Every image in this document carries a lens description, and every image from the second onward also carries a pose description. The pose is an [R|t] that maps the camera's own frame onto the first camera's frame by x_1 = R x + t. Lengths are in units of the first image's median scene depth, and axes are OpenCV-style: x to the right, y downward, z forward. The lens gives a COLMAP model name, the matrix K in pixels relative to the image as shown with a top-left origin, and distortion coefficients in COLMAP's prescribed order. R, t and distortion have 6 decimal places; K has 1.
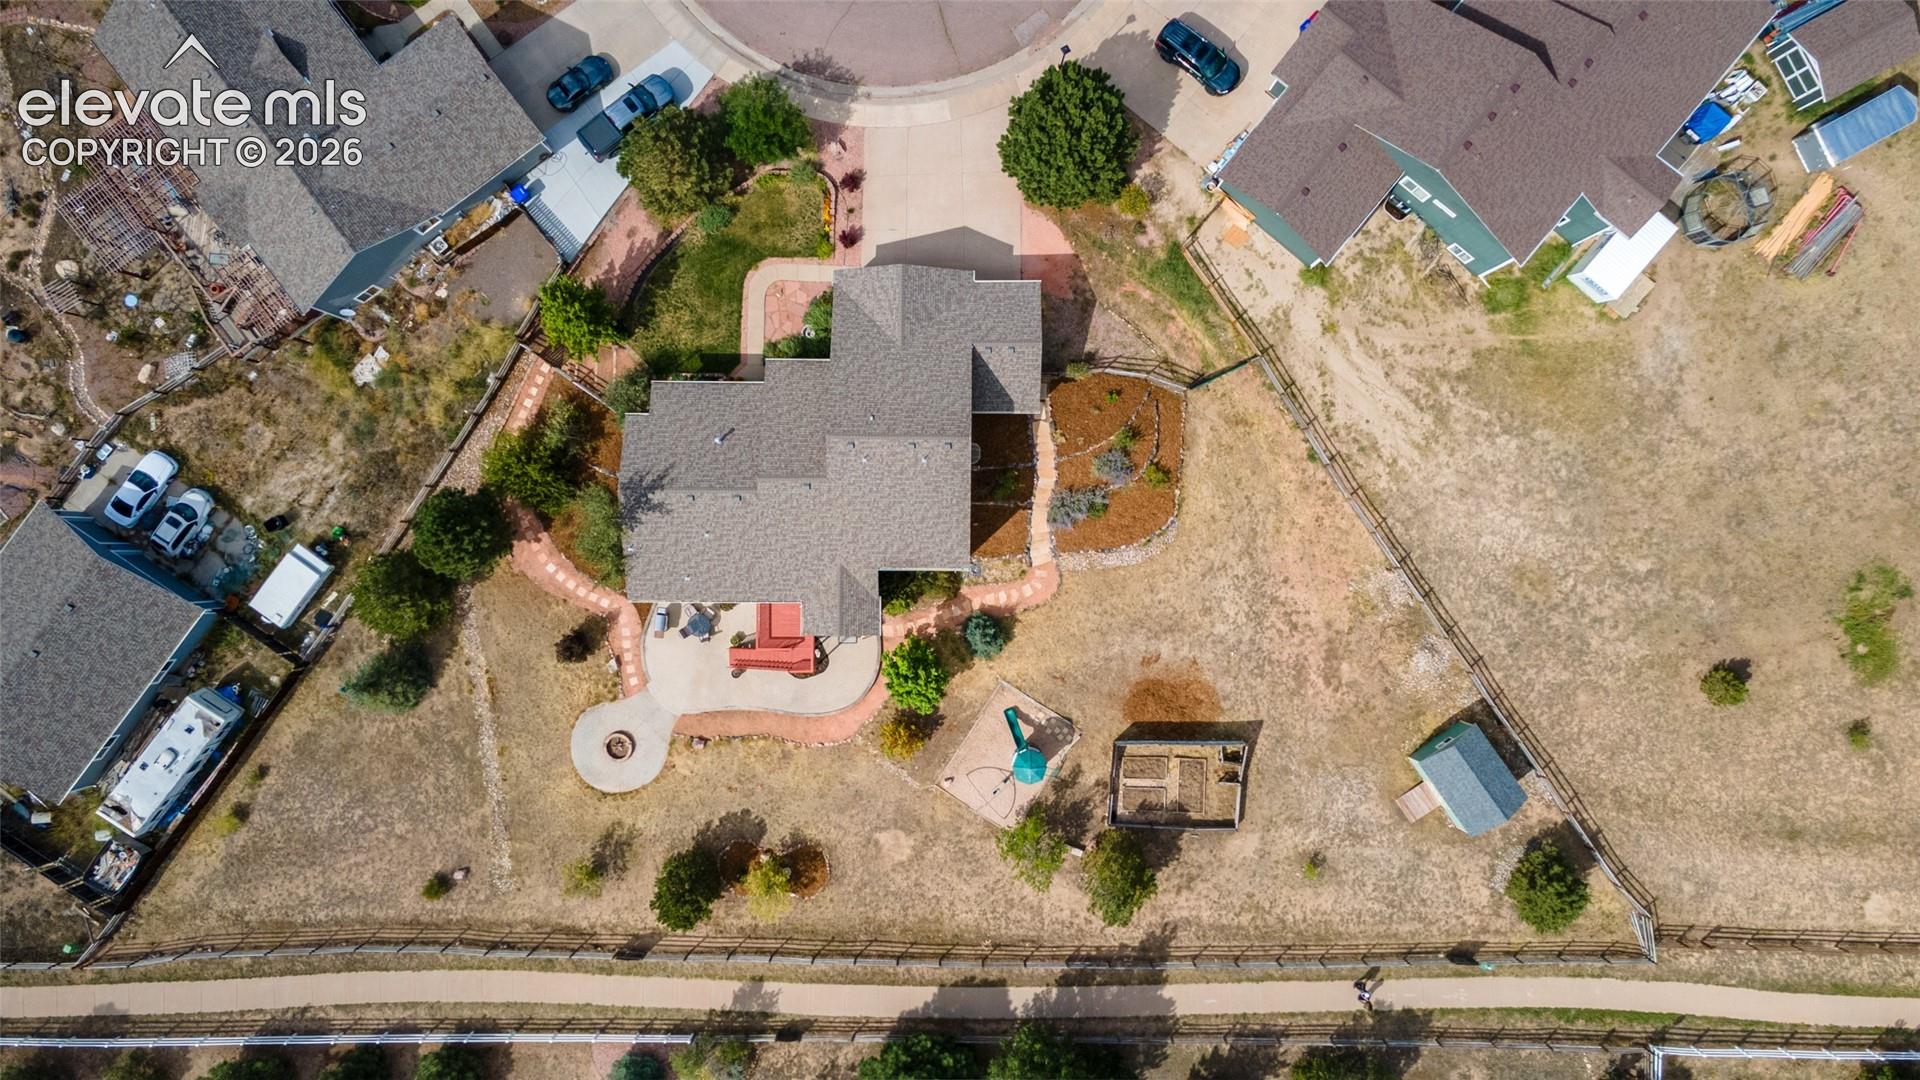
lens RADIAL K [[1411.3, 0, 960.0], [0, 1411.3, 540.0], [0, 0, 1]] dist [0.038166, 0.001640]
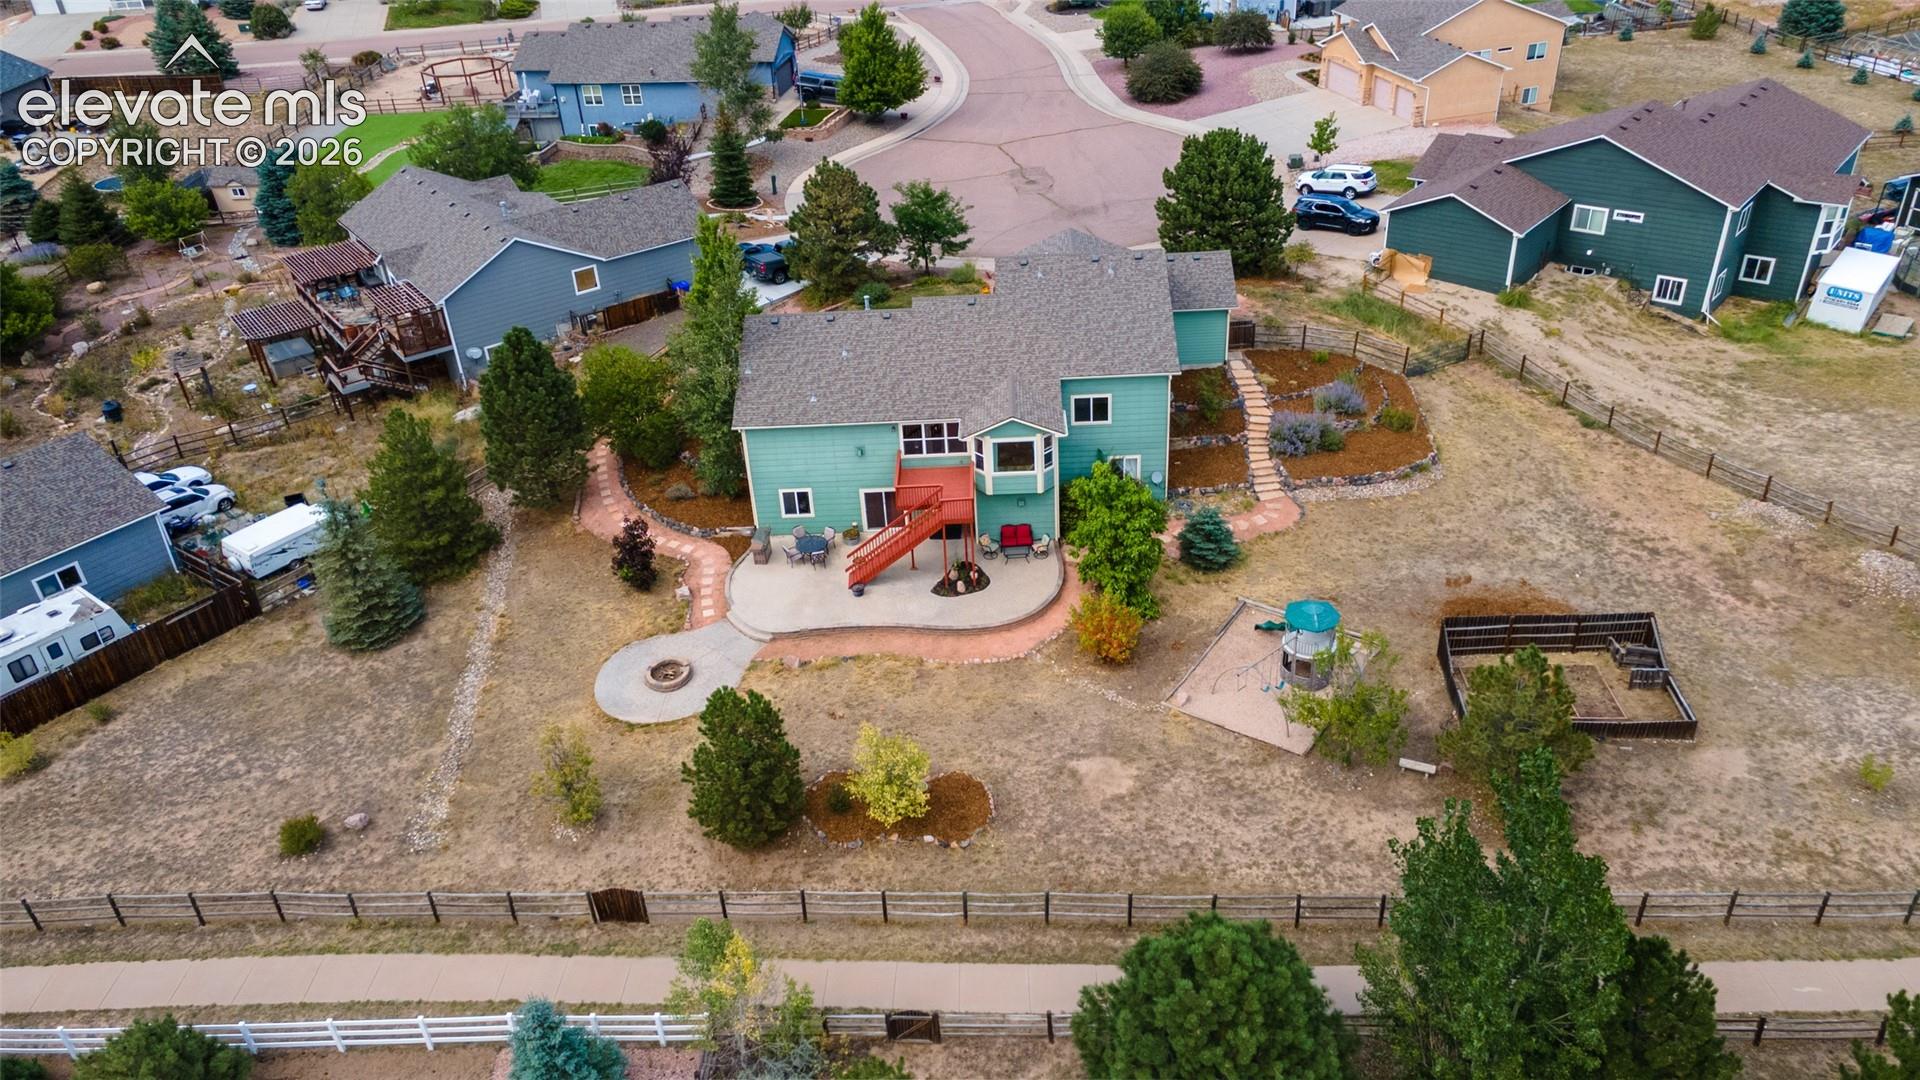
lens RADIAL K [[1409.3, 0, 960.0], [0, 1409.3, 540.0], [0, 0, 1]] dist [0.024059, 0.055685]
pose [[0.998547, -0.040274, -0.035794, -0.081258], [-0.009380, 0.524228, -0.851526, 0.661871], [0.053058, 0.850625, 0.523089, 0.611717]]
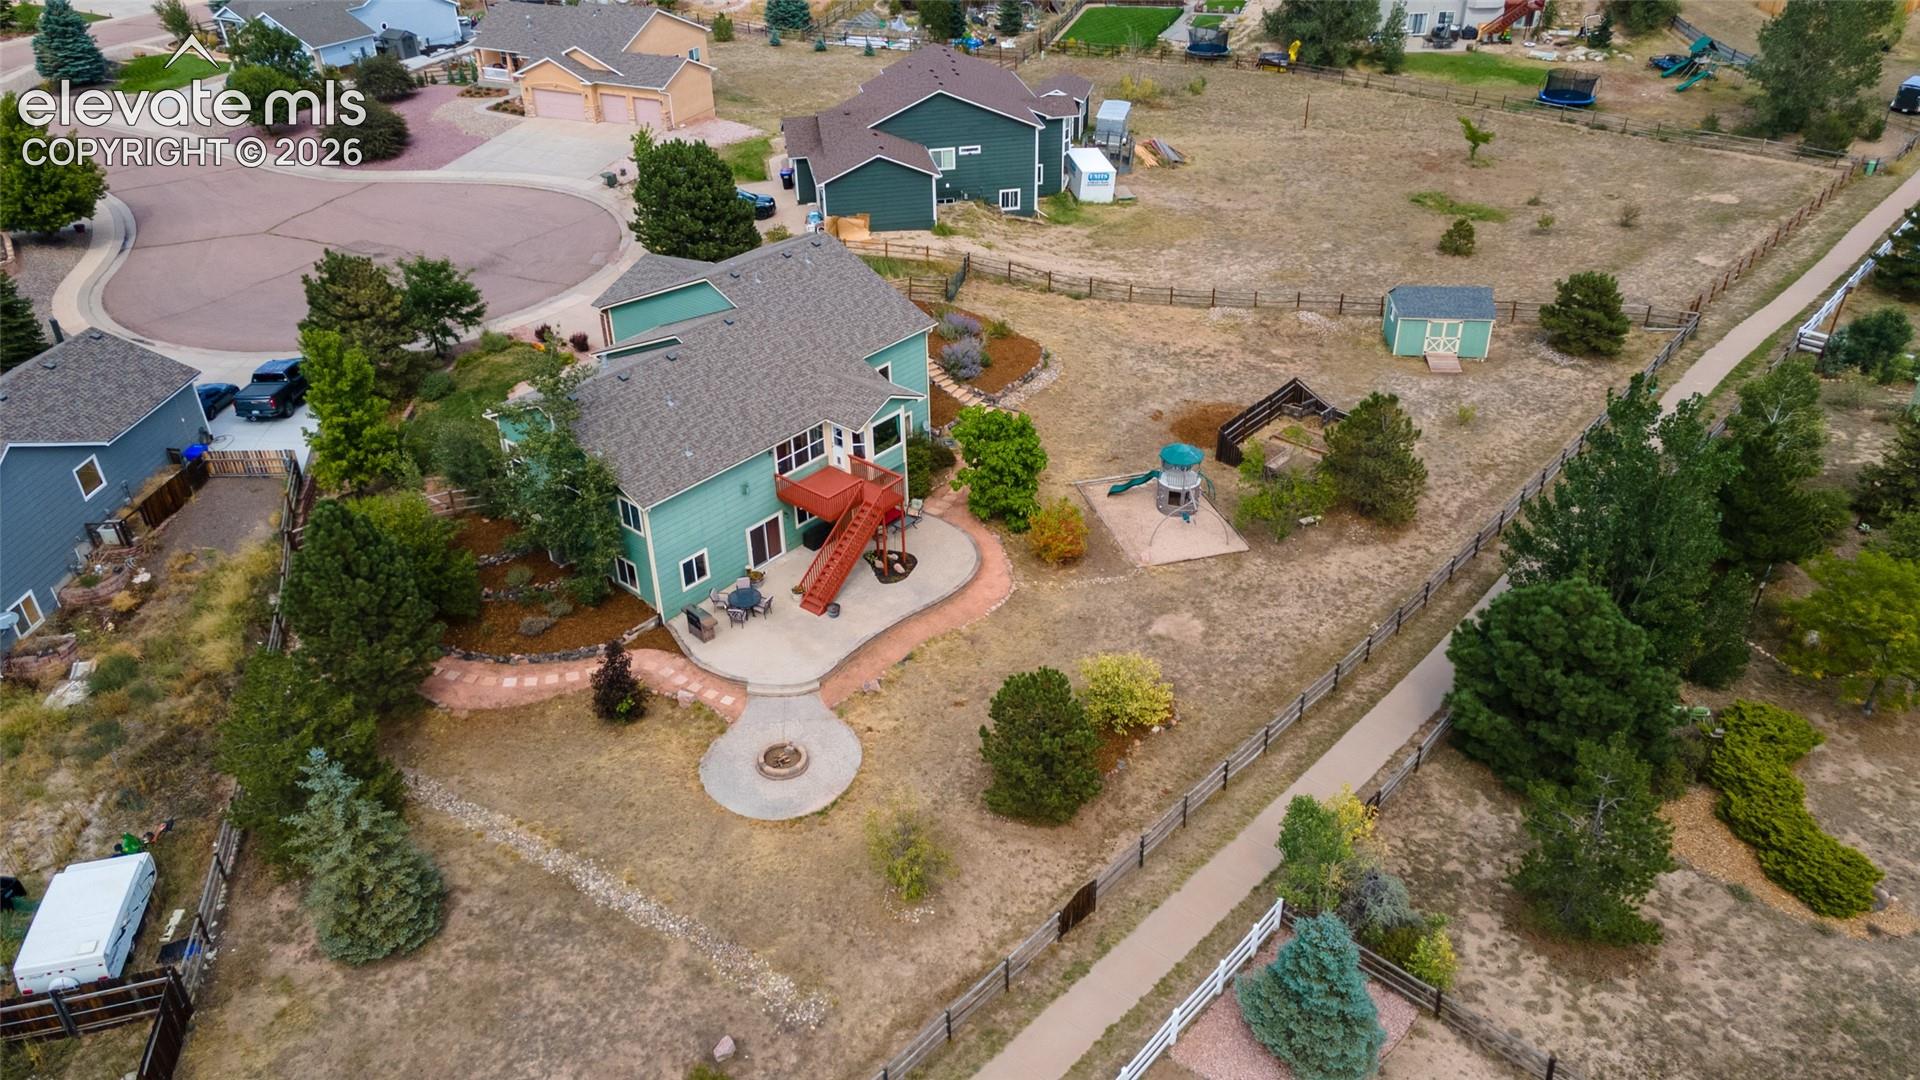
lens RADIAL K [[1375.7, 0, 960.0], [0, 1375.7, 540.0], [0, 0, 1]] dist [0.046821, 0.005183]
pose [[0.645342, -0.411181, 0.643788, -0.525078], [0.763740, 0.330393, -0.554565, 0.490859], [0.015324, 0.849571, 0.527252, 0.614498]]
